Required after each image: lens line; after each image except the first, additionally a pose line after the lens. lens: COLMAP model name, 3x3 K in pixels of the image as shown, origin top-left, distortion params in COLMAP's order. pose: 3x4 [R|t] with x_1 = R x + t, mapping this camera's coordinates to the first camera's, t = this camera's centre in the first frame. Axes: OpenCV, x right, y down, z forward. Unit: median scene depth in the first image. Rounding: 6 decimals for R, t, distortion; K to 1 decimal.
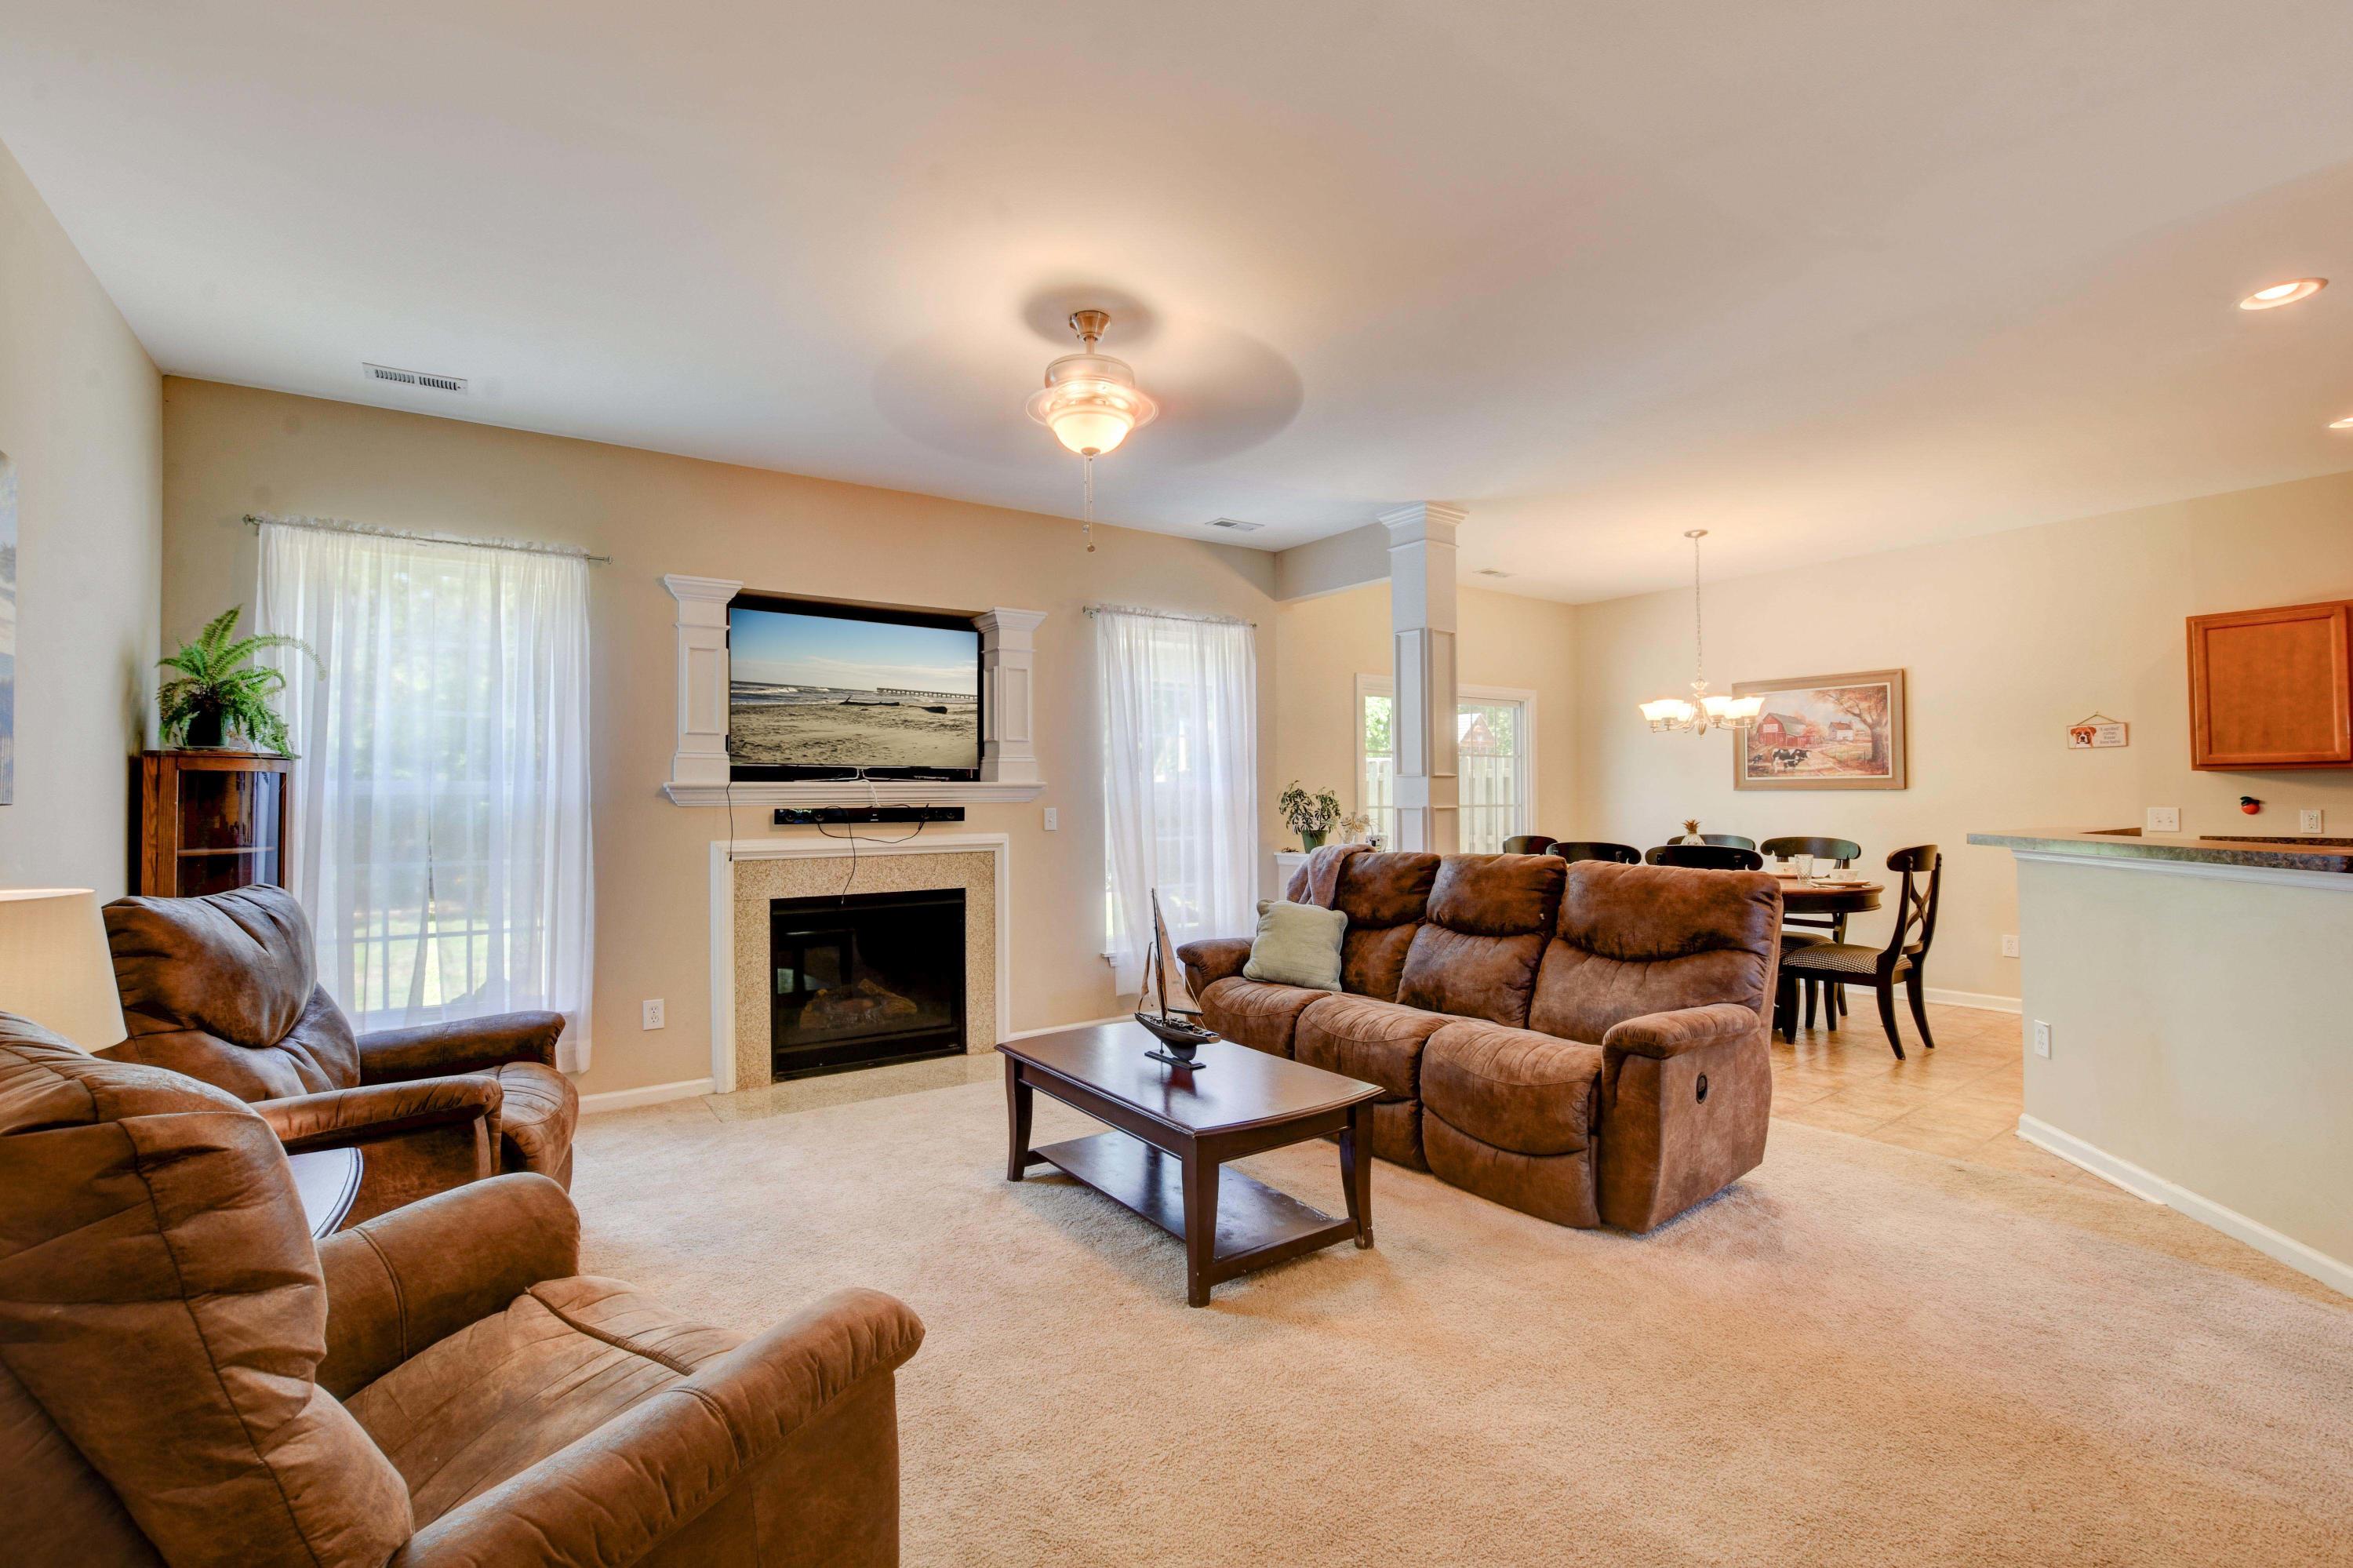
lens RADIAL K [[1040.1, 0, 1176.0], [0, 1040.1, 786.5], [0, 0, 1]] dist [-0.028768, 0.002315]
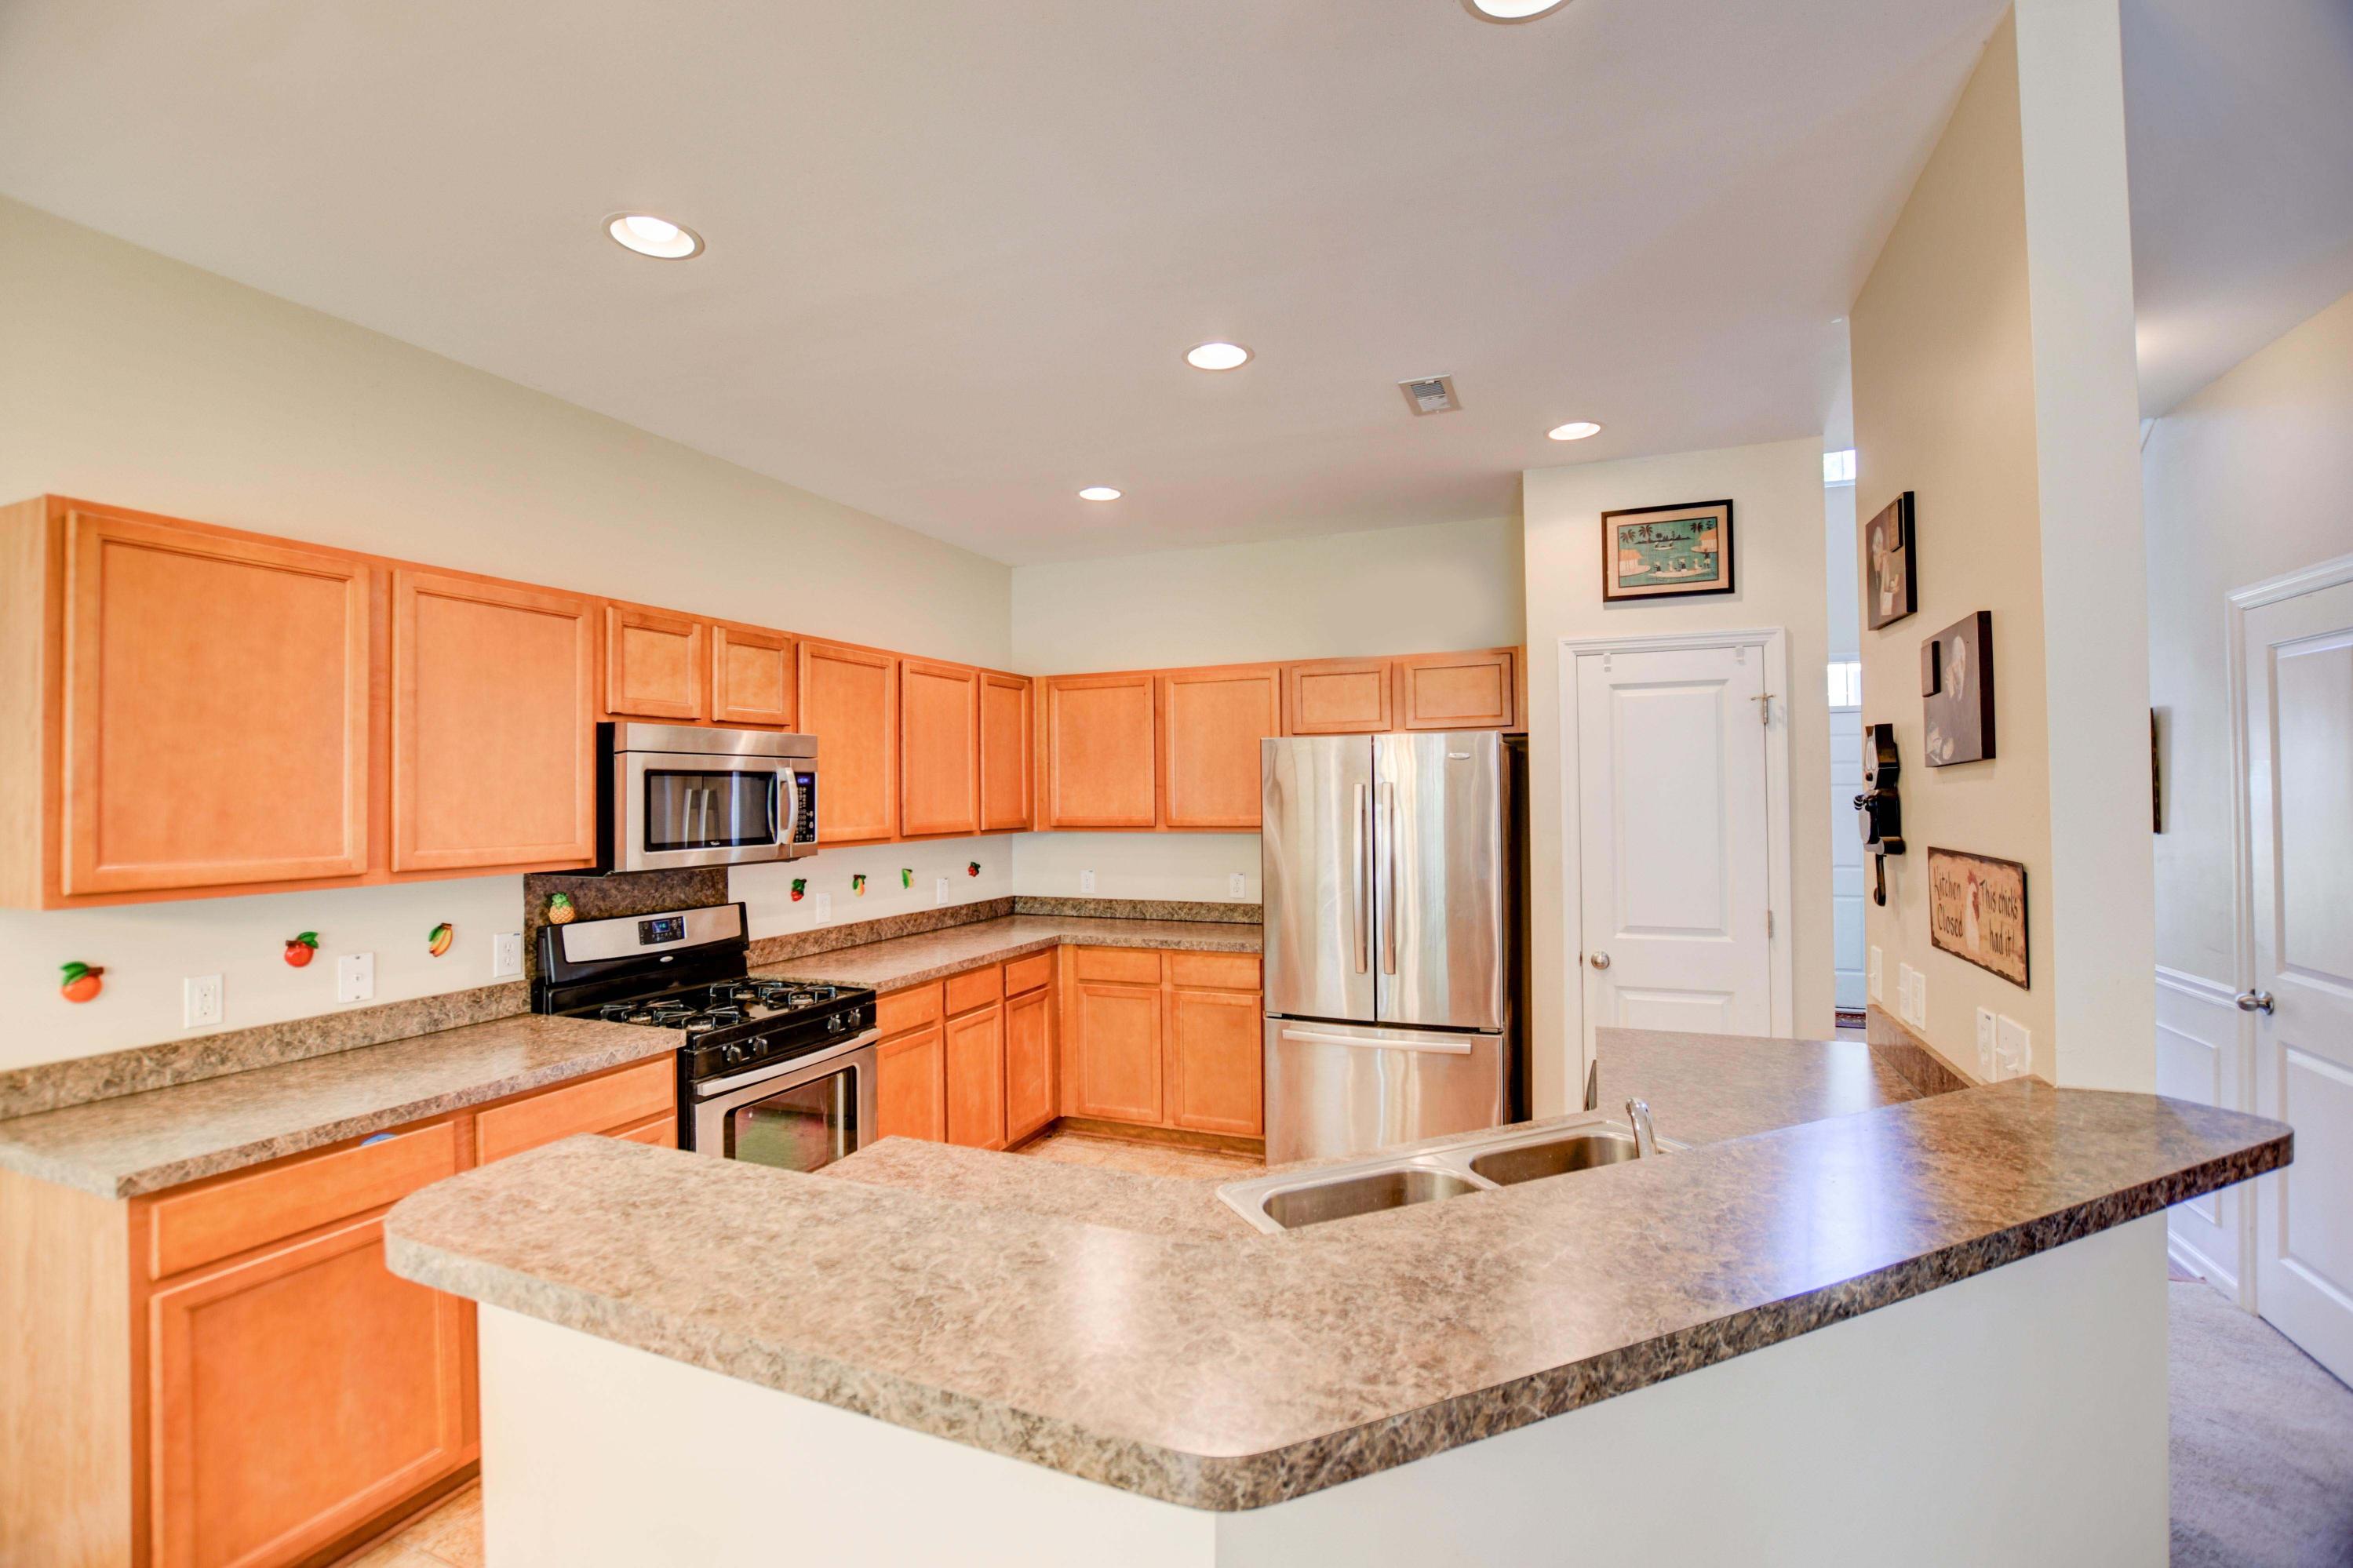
lens RADIAL K [[1040.0, 0, 1169.9], [0, 1040.0, 784.8], [0, 0, 1]] dist [-0.028768, 0.002315]
pose [[-0.525752, 0.019775, 0.850408, 0.473351], [0.001041, 0.999744, -0.022604, -0.051732], [-0.850637, -0.010999, -0.525638, 0.830948]]
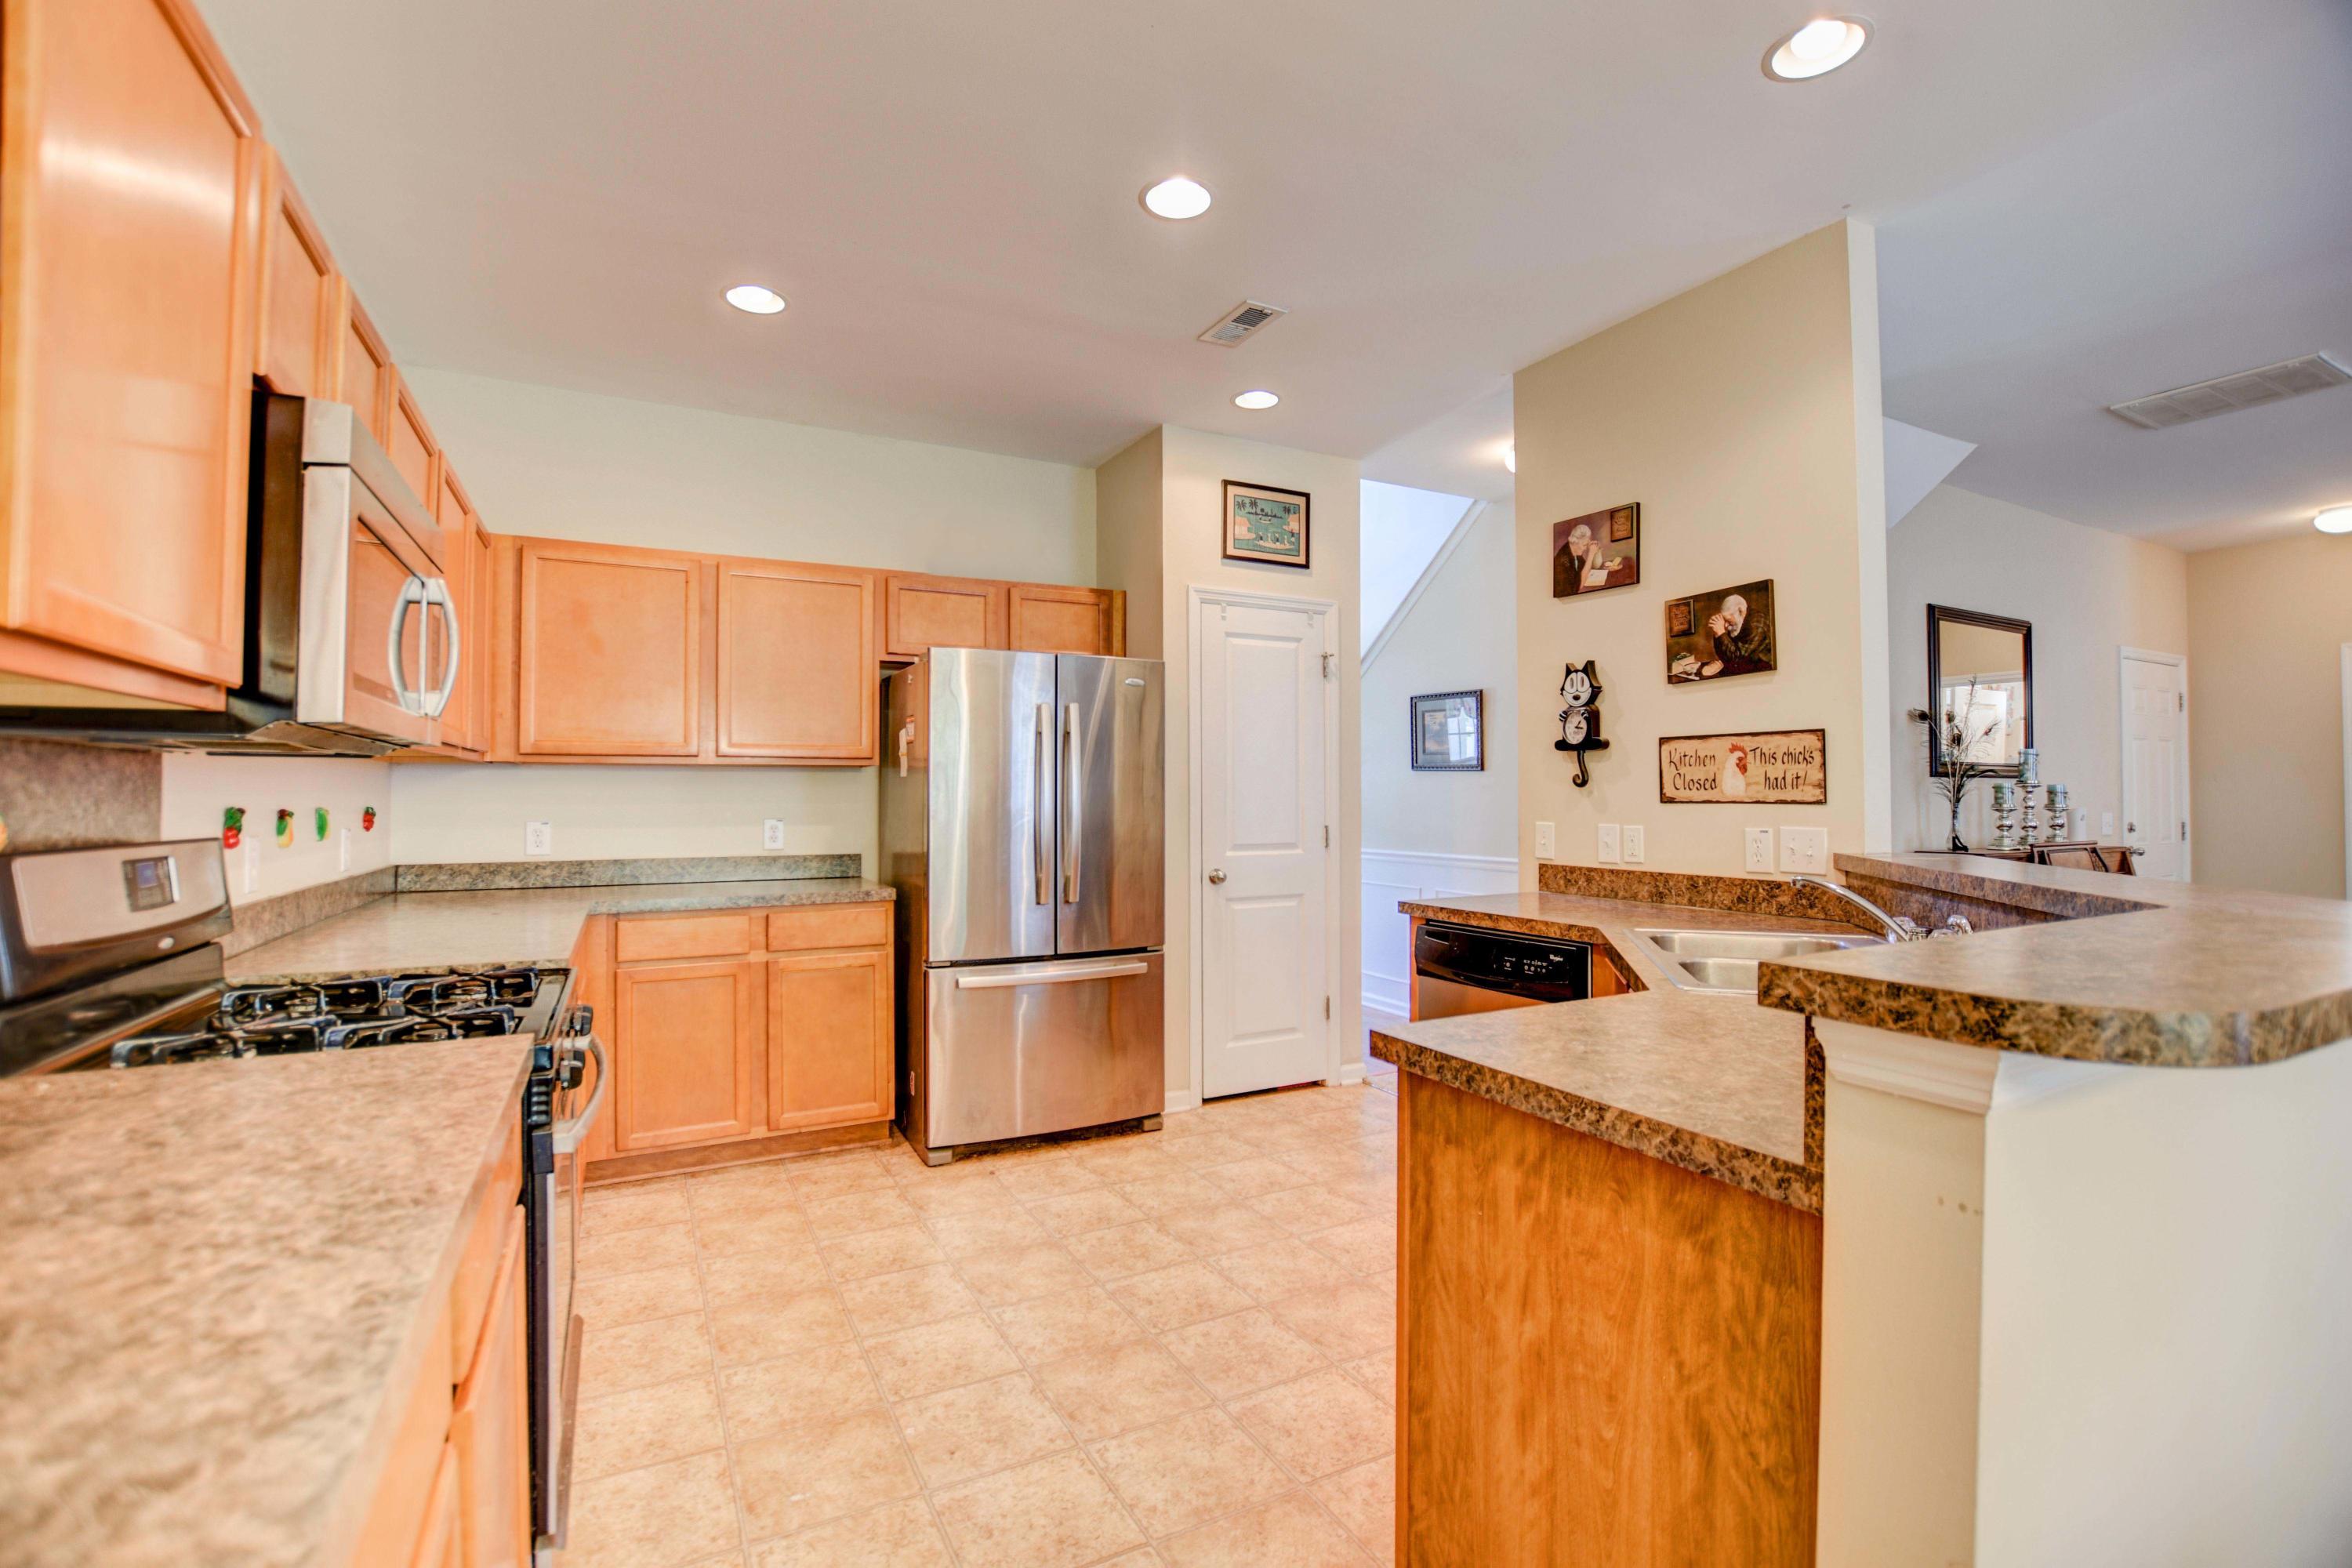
lens RADIAL K [[1039.7, 0, 1176.4], [0, 1039.7, 781.2], [0, 0, 1]] dist [-0.028768, 0.002315]
pose [[-0.989771, 0.010941, 0.142247, 0.859166], [0.006517, 0.999481, -0.031535, 0.007815], [-0.142518, -0.030285, -0.989329, 1.012043]]
